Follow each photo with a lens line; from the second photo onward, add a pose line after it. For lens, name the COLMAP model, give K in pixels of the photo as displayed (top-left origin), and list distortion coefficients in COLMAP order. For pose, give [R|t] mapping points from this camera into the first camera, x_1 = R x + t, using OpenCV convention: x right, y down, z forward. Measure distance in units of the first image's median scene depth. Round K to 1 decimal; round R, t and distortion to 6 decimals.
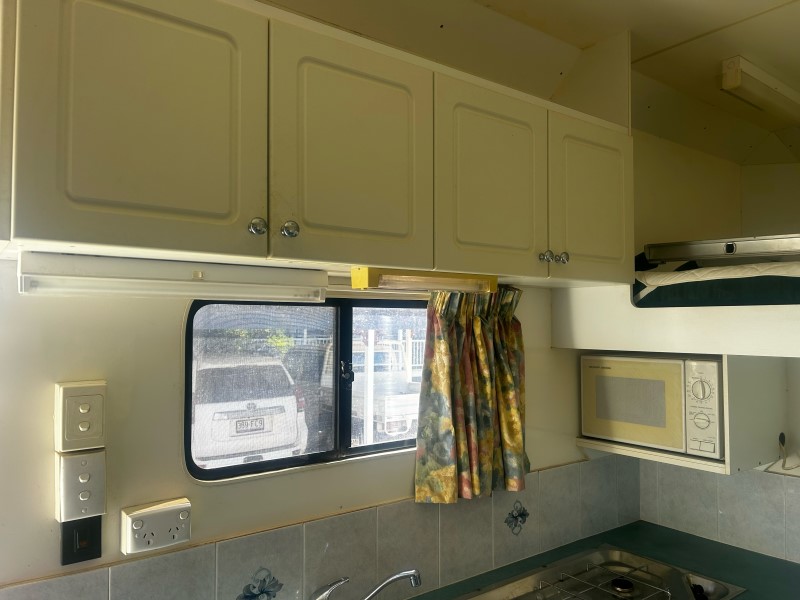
lens RADIAL K [[605.2, 0, 397.2], [0, 605.2, 305.2], [0, 0, 1]] dist [0.055725, -0.070291]
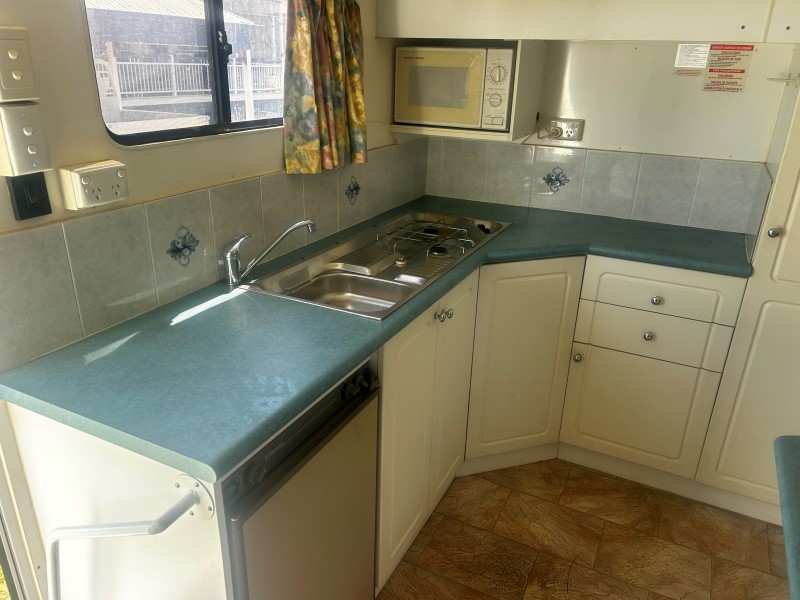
lens RADIAL K [[605.2, 0, 395.6], [0, 605.2, 302.5], [0, 0, 1]] dist [0.055725, -0.070291]
pose [[0.897428, -0.143702, 0.417101, -0.279213], [-0.038908, 0.915996, 0.399296, 0.078468], [-0.439443, -0.374568, 0.816449, -0.099091]]
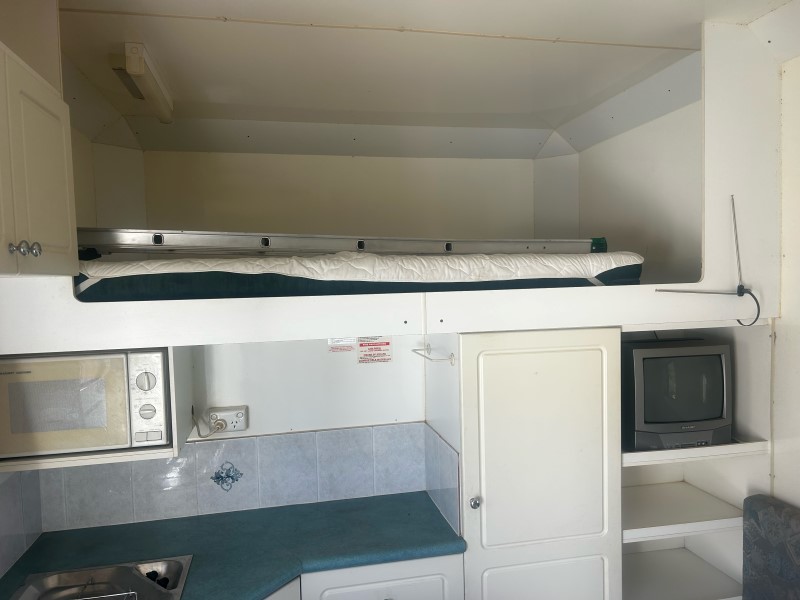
lens RADIAL K [[605.2, 0, 414.4], [0, 605.2, 309.5], [0, 0, 1]] dist [0.055725, -0.070291]
pose [[0.415346, -0.062173, 0.907536, -0.225303], [-0.001335, 0.997619, 0.068955, -0.049499], [-0.909663, -0.029852, 0.414274, 0.190745]]
